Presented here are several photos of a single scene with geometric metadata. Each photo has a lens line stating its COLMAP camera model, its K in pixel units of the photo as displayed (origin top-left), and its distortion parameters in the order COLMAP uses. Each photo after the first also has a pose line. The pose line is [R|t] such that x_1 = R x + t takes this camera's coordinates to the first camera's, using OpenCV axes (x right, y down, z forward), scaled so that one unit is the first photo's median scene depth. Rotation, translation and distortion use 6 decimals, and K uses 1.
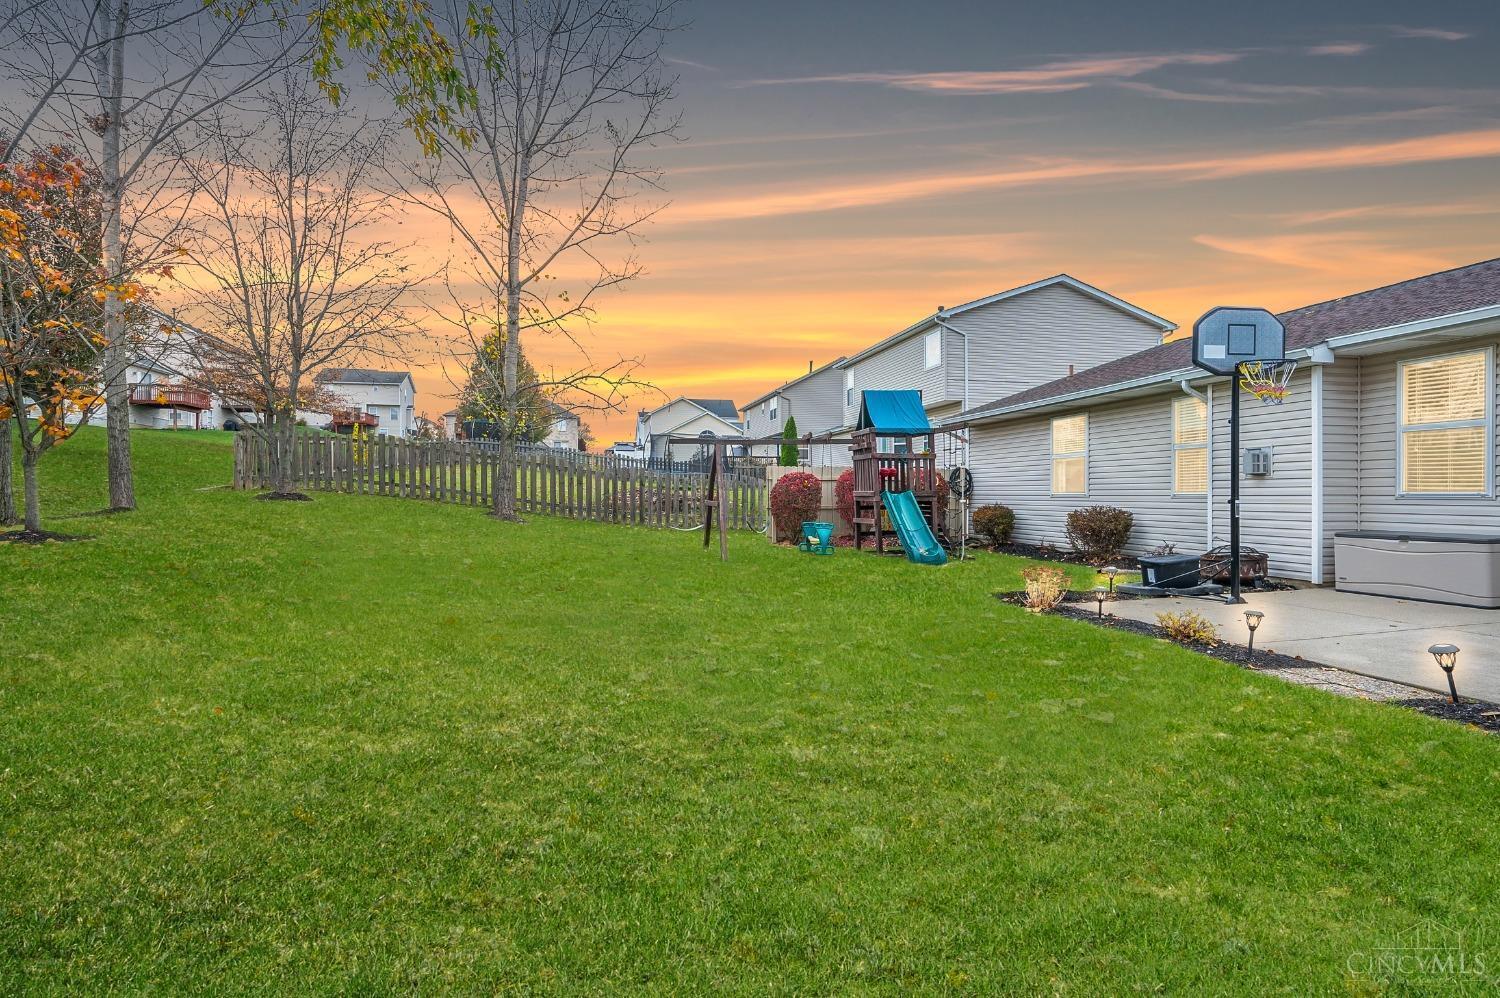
lens RADIAL K [[779.9, 0, 750.6], [0, 779.9, 501.6], [0, 0, 1]] dist [-0.003503, 0.001167]
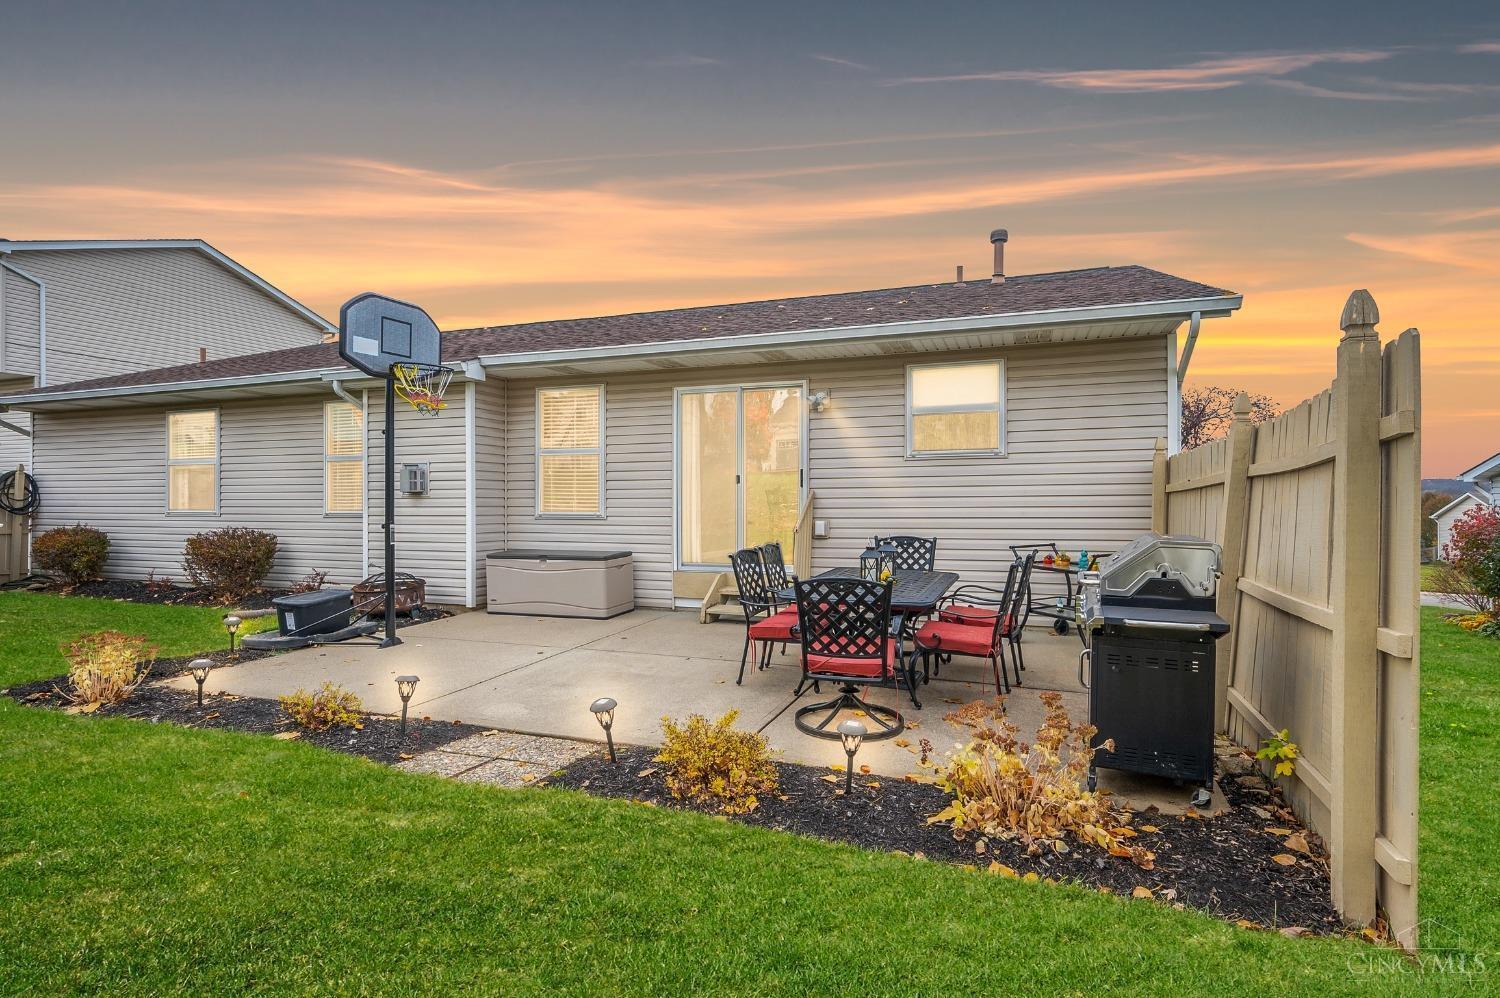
lens RADIAL K [[779.9, 0, 750.6], [0, 779.9, 501.6], [0, 0, 1]] dist [-0.003503, 0.001167]
pose [[0.556833, 0.004198, 0.830614, 0.116160], [0.006013, 0.999941, -0.009085, -0.014672], [-0.830603, 0.010053, 0.556774, 0.171308]]
